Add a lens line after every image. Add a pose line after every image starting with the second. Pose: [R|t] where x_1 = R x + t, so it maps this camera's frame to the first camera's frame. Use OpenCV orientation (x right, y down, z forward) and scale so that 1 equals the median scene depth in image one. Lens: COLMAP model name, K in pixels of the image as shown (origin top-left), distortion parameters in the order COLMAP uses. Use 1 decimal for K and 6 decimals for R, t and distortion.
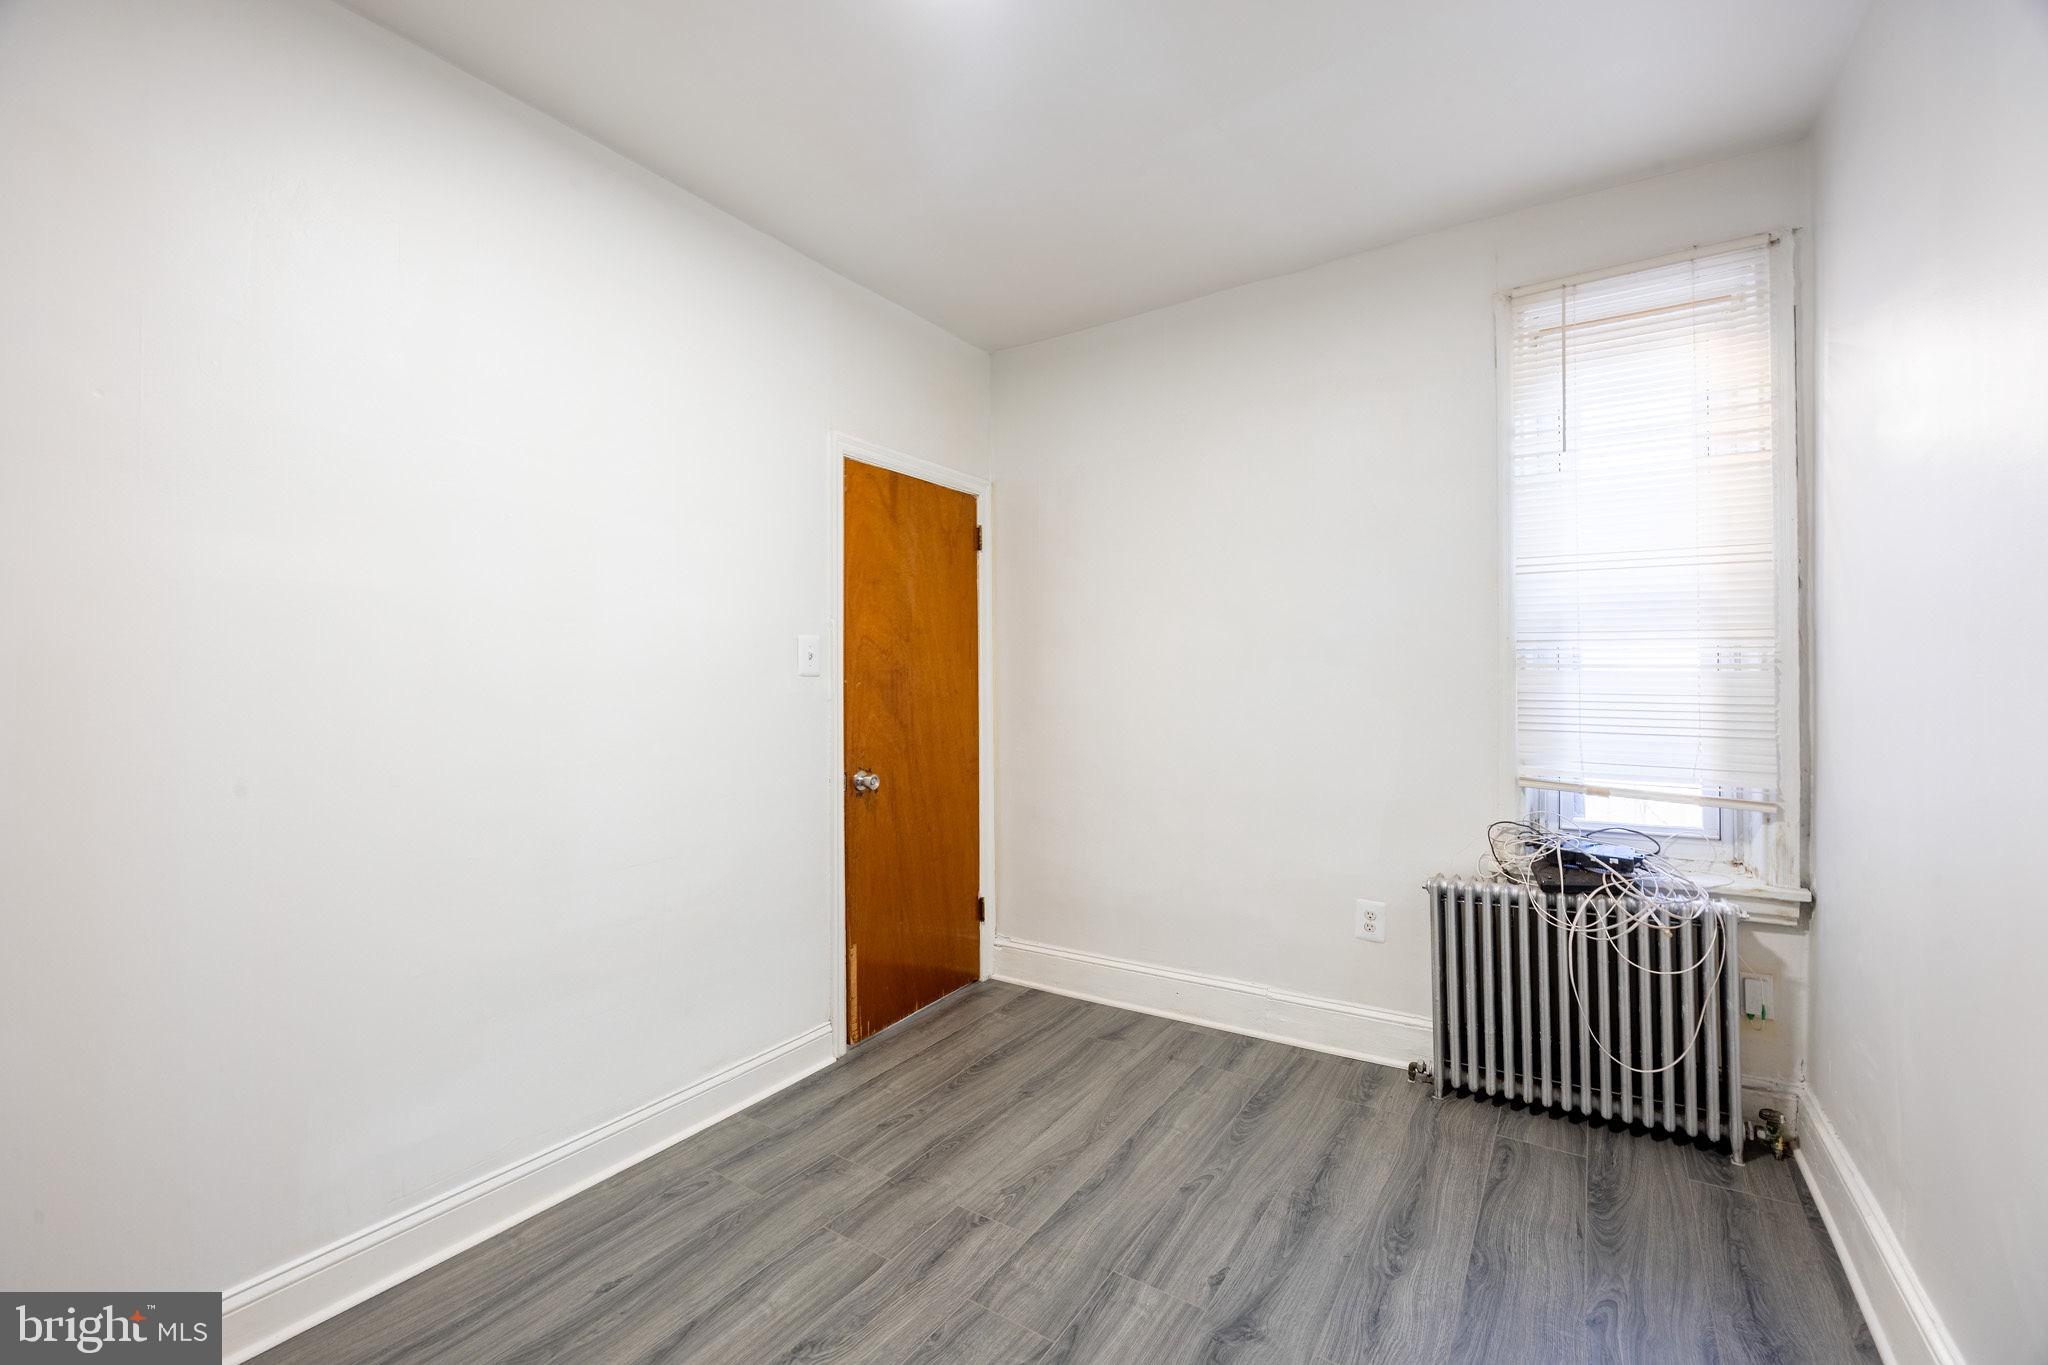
lens RADIAL K [[845.1, 0, 1010.8], [0, 845.1, 673.9], [0, 0, 1]] dist [-0.020657, 0.000698]
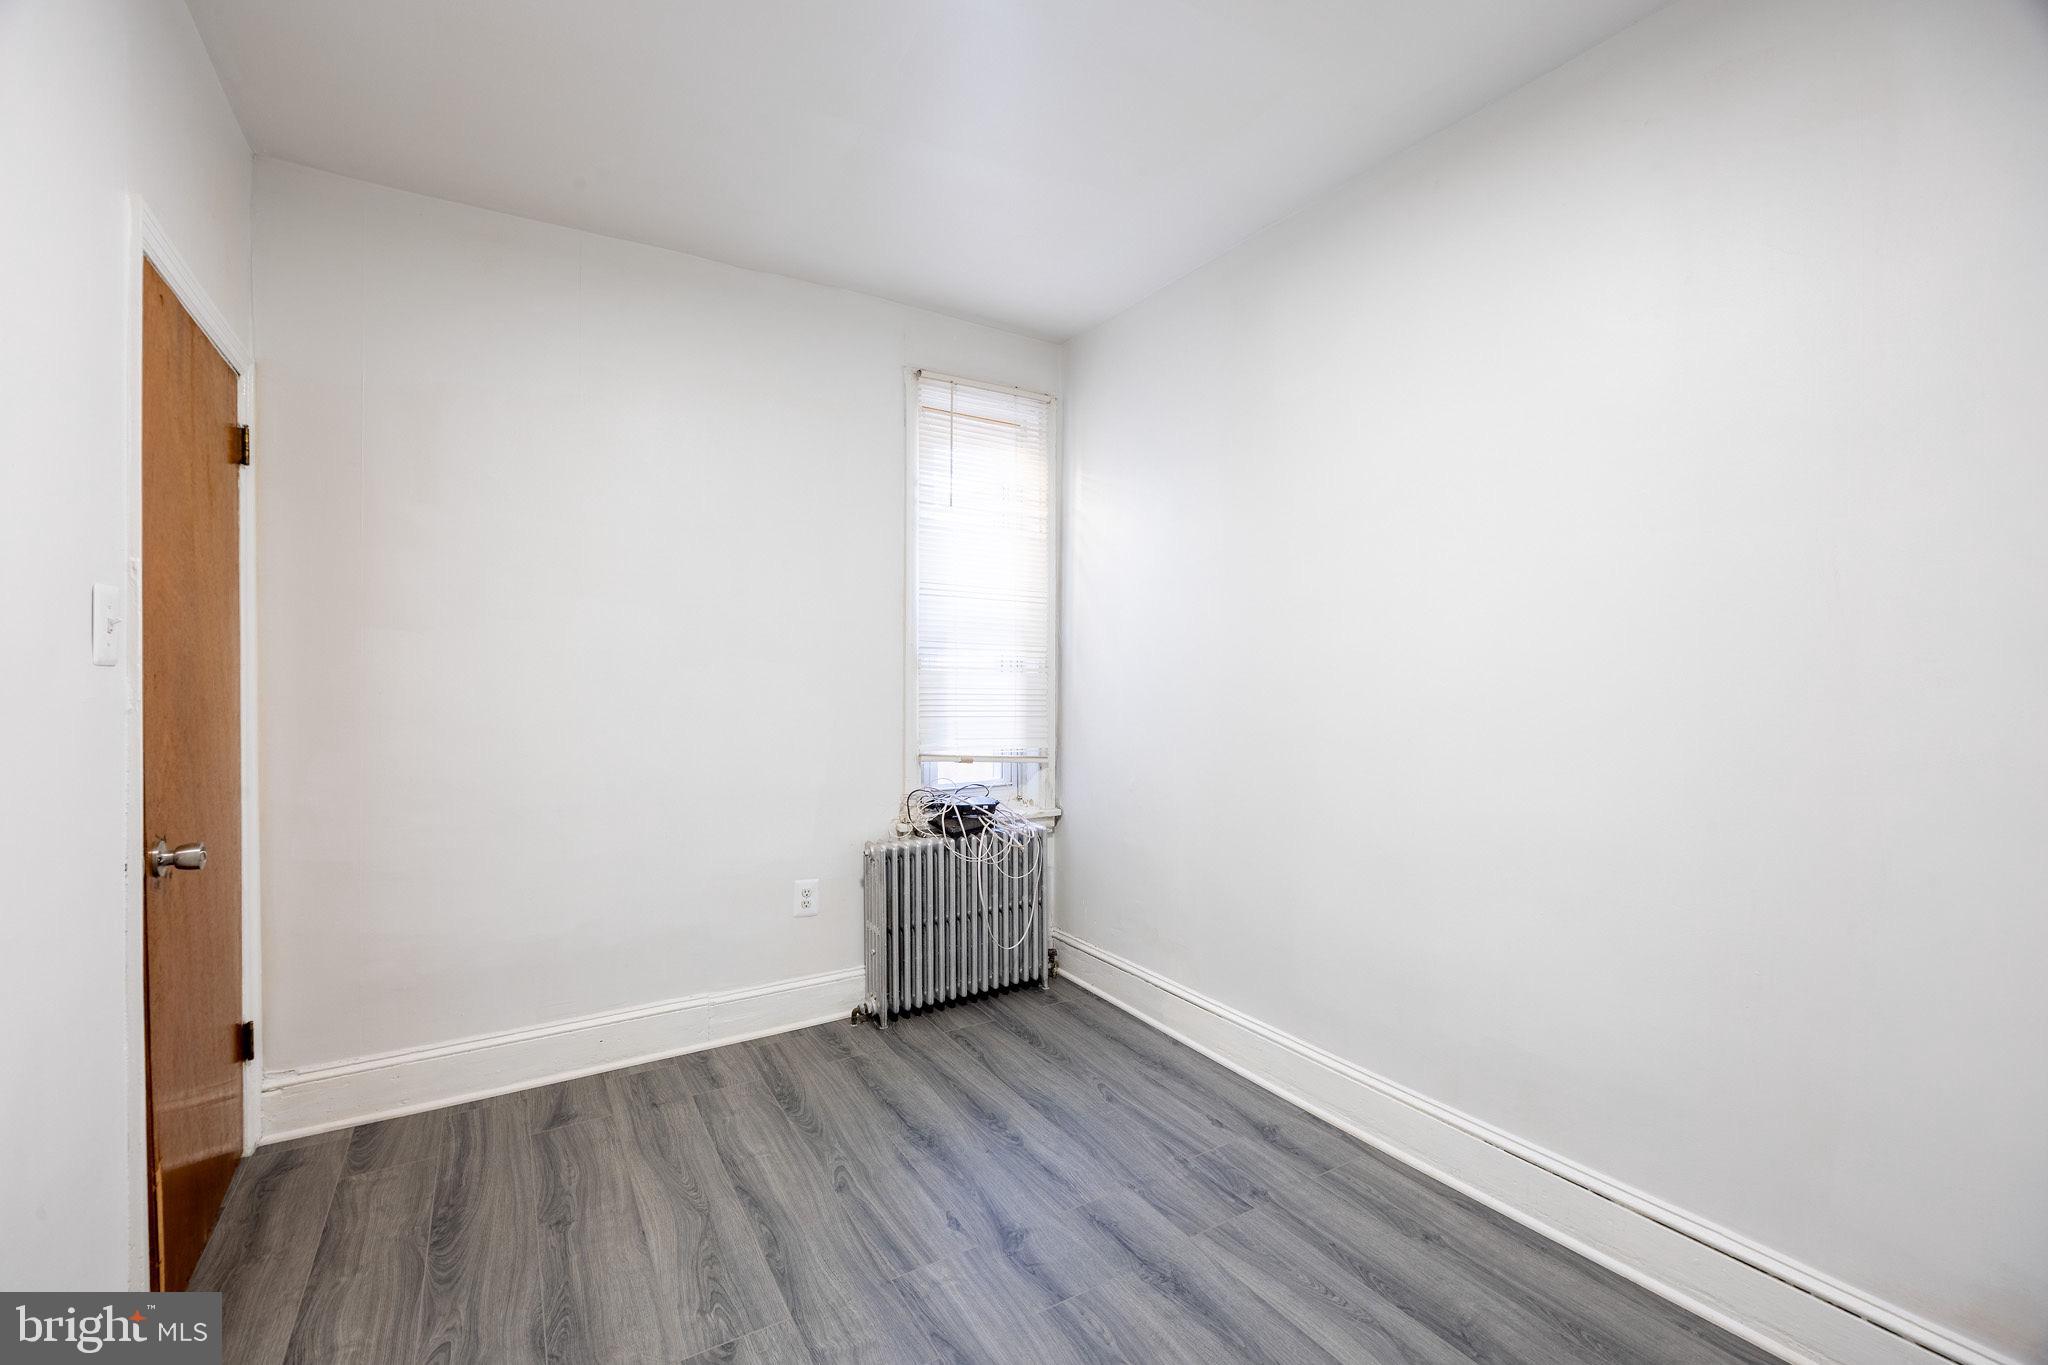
lens RADIAL K [[845.1, 0, 1012.8], [0, 845.1, 681.6], [0, 0, 1]] dist [-0.020657, 0.000698]
pose [[0.423846, 0.001897, 0.905732, -0.534282], [-0.009806, 0.999949, 0.002495, 0.009036], [-0.905681, -0.009939, 0.423843, 0.352577]]
